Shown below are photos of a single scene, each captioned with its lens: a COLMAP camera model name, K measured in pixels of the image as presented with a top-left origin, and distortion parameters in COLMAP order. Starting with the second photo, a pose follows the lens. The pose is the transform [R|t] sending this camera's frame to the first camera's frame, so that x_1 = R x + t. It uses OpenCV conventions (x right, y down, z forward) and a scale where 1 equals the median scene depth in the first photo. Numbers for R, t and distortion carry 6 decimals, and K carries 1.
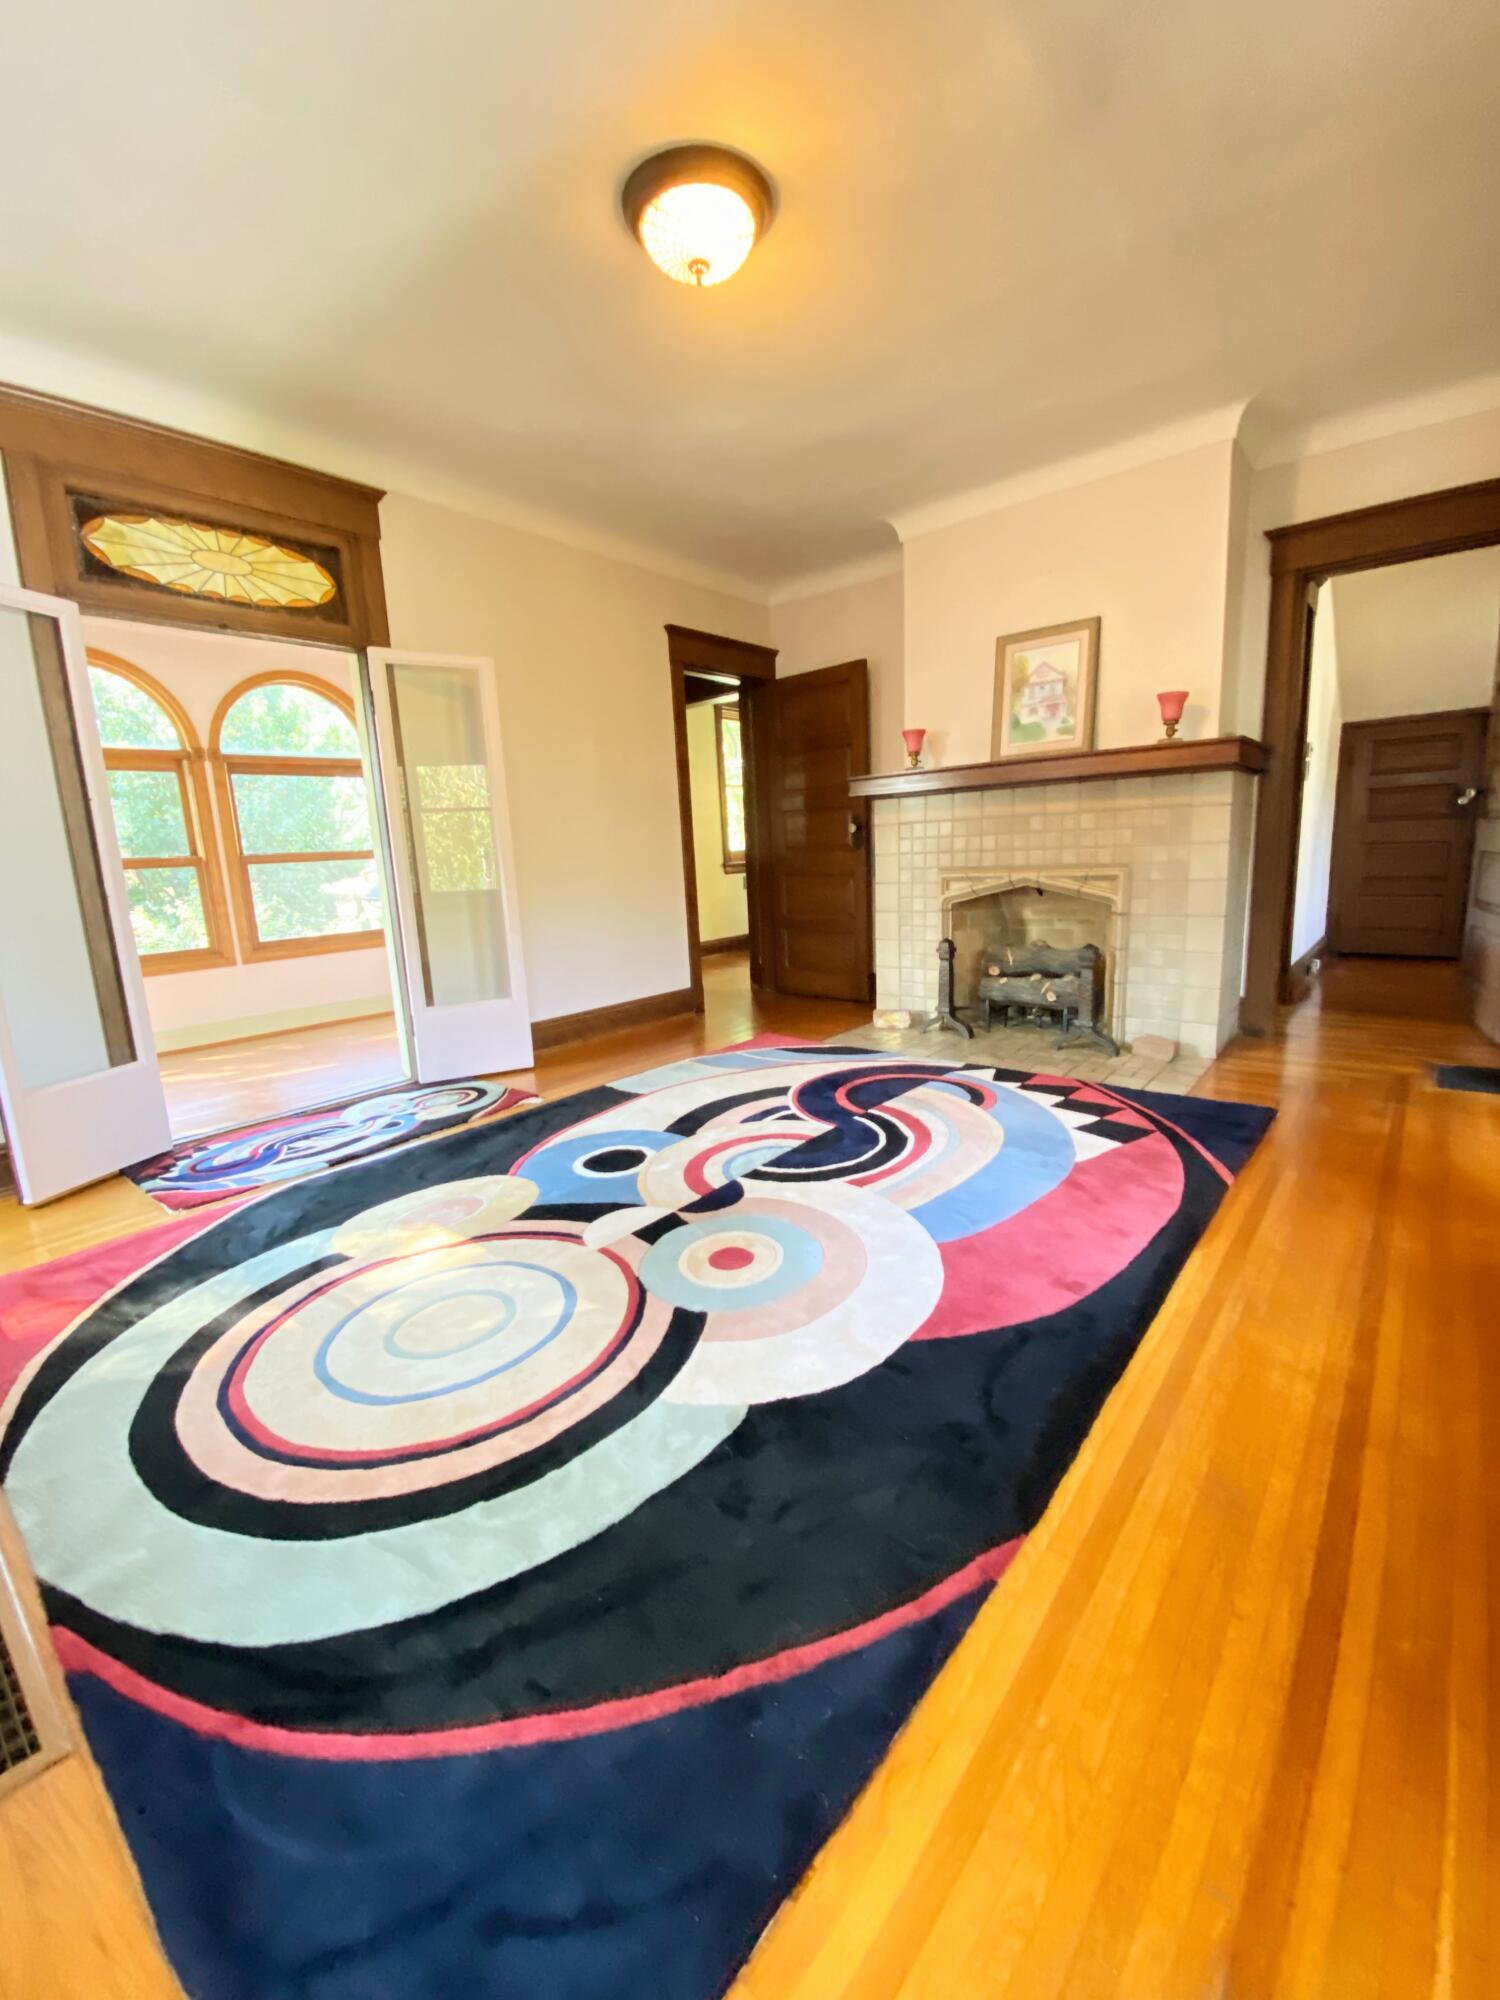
lens RADIAL K [[799.2, 0, 743.4], [0, 799.2, 1001.4], [0, 0, 1]] dist [0.023539, -0.023527]
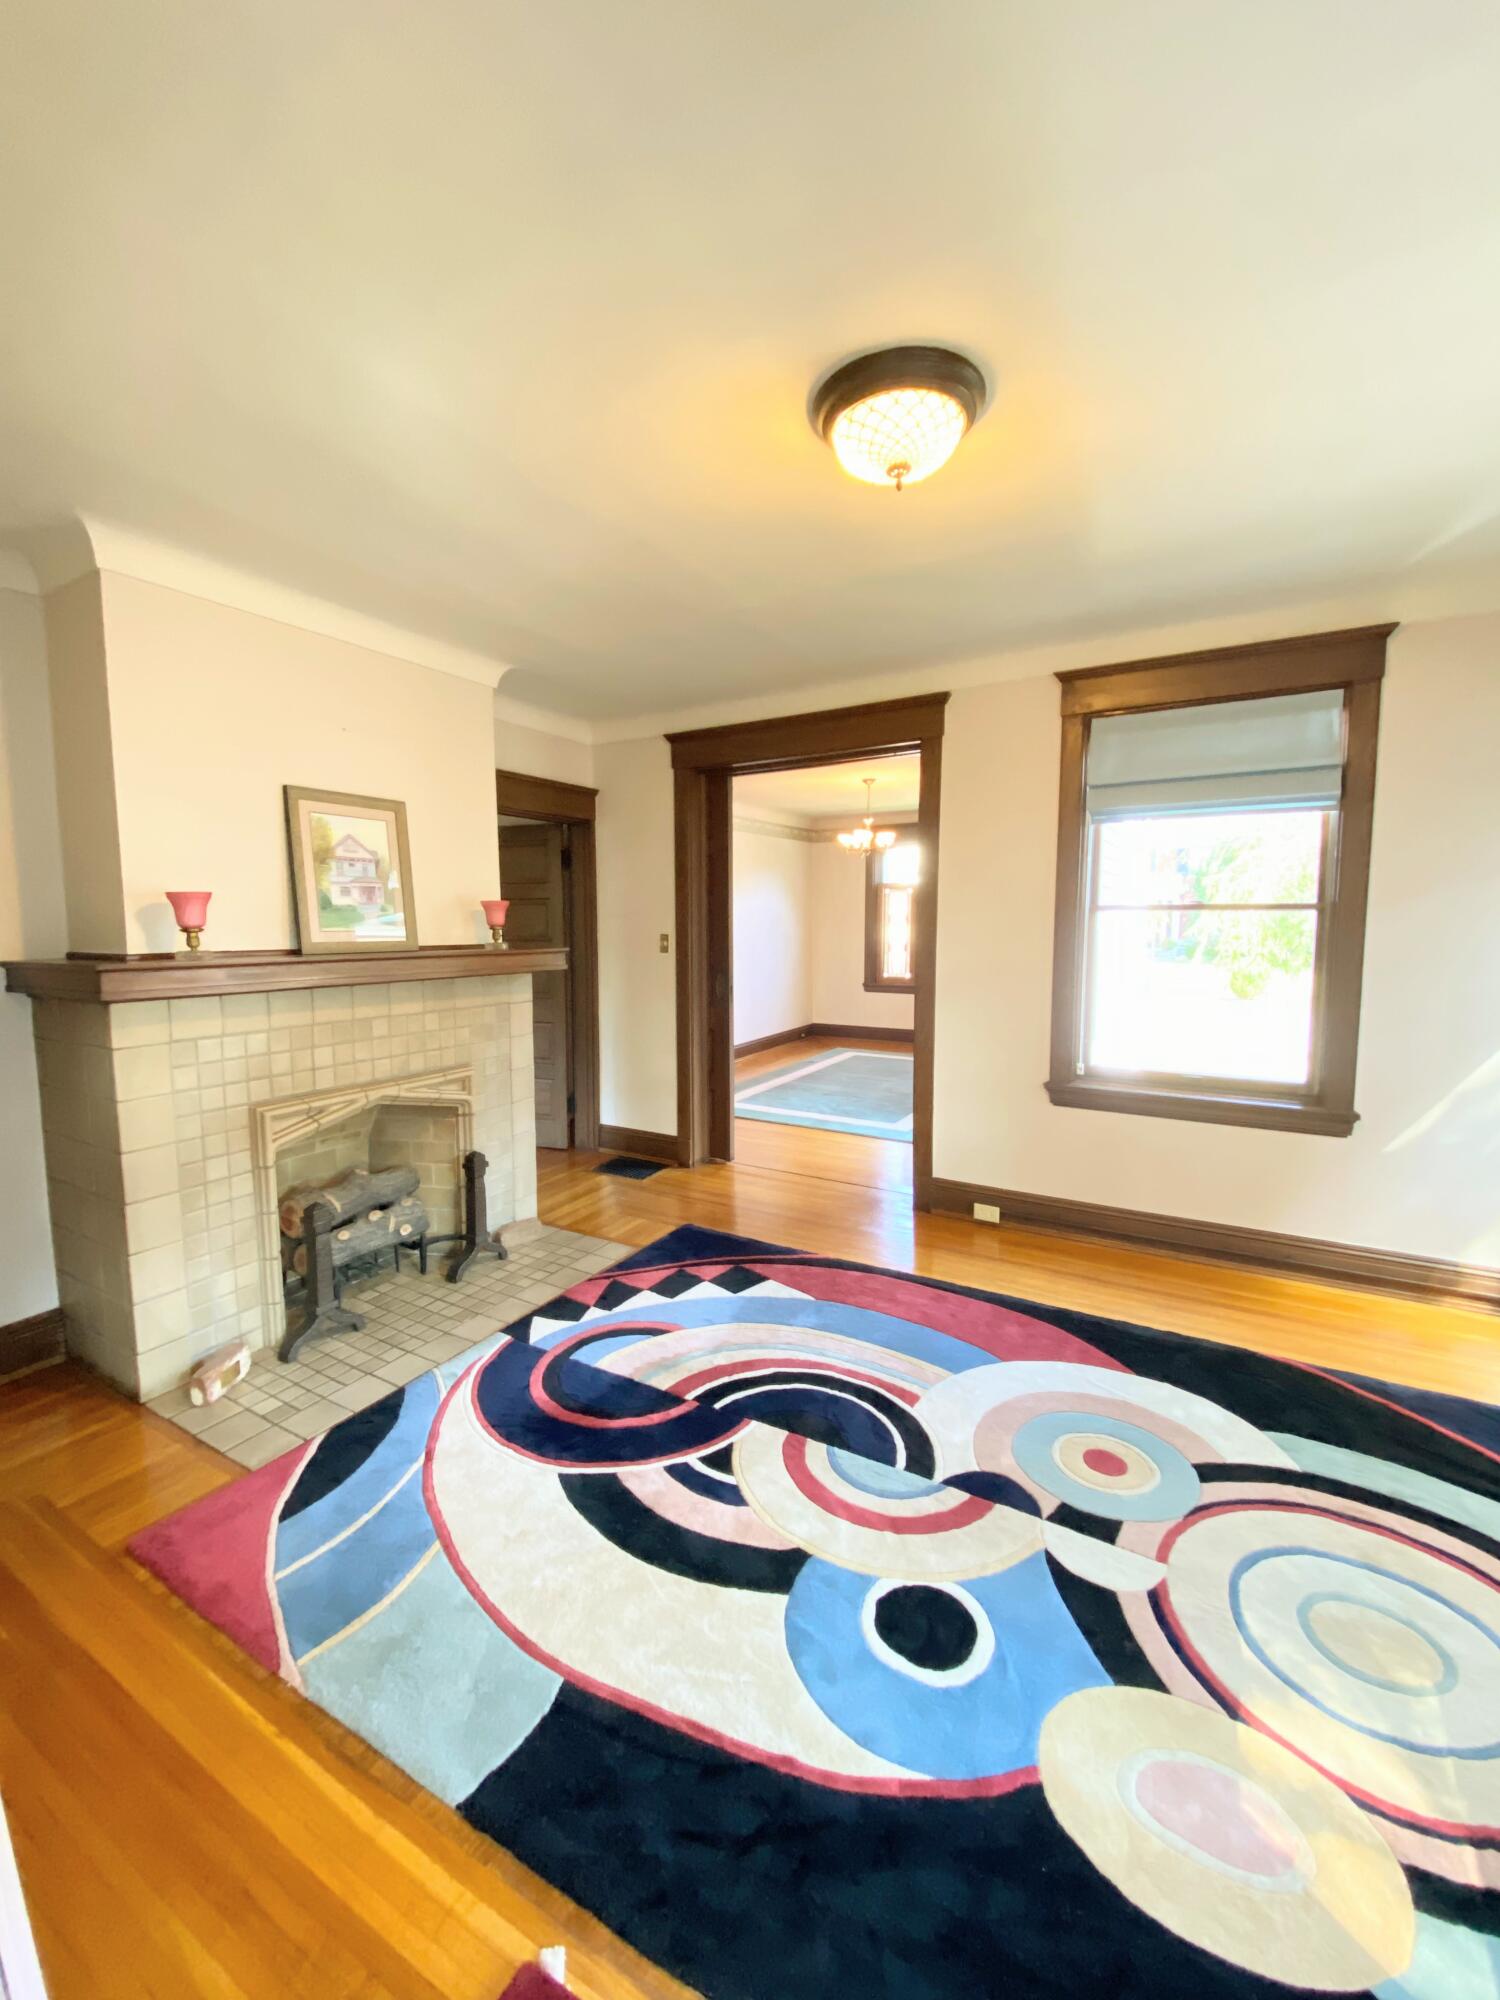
lens RADIAL K [[799.2, 0, 743.4], [0, 799.2, 1001.4], [0, 0, 1]] dist [0.023539, -0.023527]
pose [[-0.177645, -0.053674, 0.982630, -0.563682], [0.189882, 0.977878, 0.087742, -0.283613], [-0.965602, 0.202170, -0.163524, 0.876907]]
